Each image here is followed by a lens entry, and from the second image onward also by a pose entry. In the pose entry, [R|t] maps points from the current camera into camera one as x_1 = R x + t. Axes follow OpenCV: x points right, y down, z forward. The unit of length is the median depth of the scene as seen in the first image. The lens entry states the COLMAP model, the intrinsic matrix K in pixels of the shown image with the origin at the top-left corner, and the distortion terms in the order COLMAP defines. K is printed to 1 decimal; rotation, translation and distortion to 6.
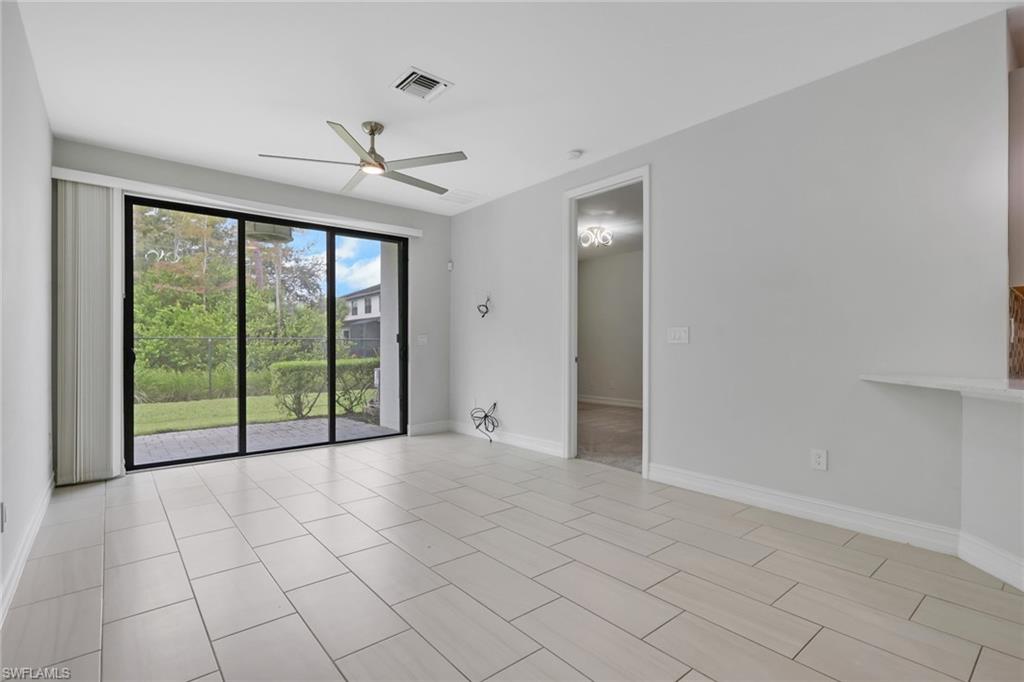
lens RADIAL K [[492.8, 0, 521.6], [0, 492.8, 346.7], [0, 0, 1]] dist [0.003746, 0.000030]
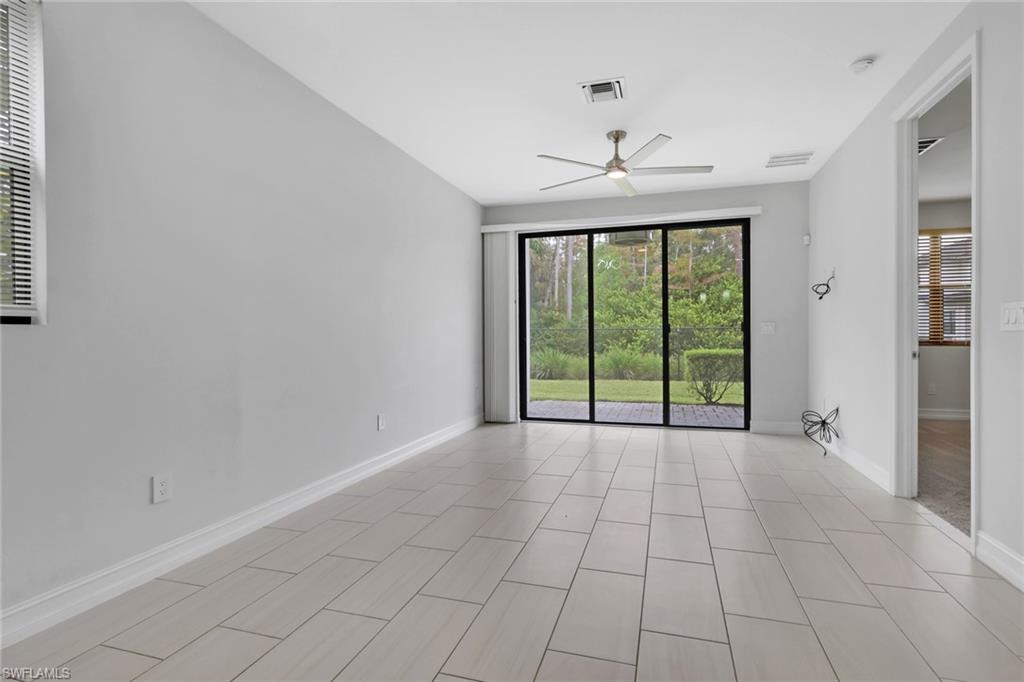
lens RADIAL K [[492.8, 0, 518.7], [0, 492.8, 337.5], [0, 0, 1]] dist [0.003746, 0.000030]
pose [[0.544316, 0.003281, -0.838874, 0.328720], [0.000641, 0.999990, 0.004327, -0.001066], [0.838880, -0.002893, 0.544309, 0.145189]]
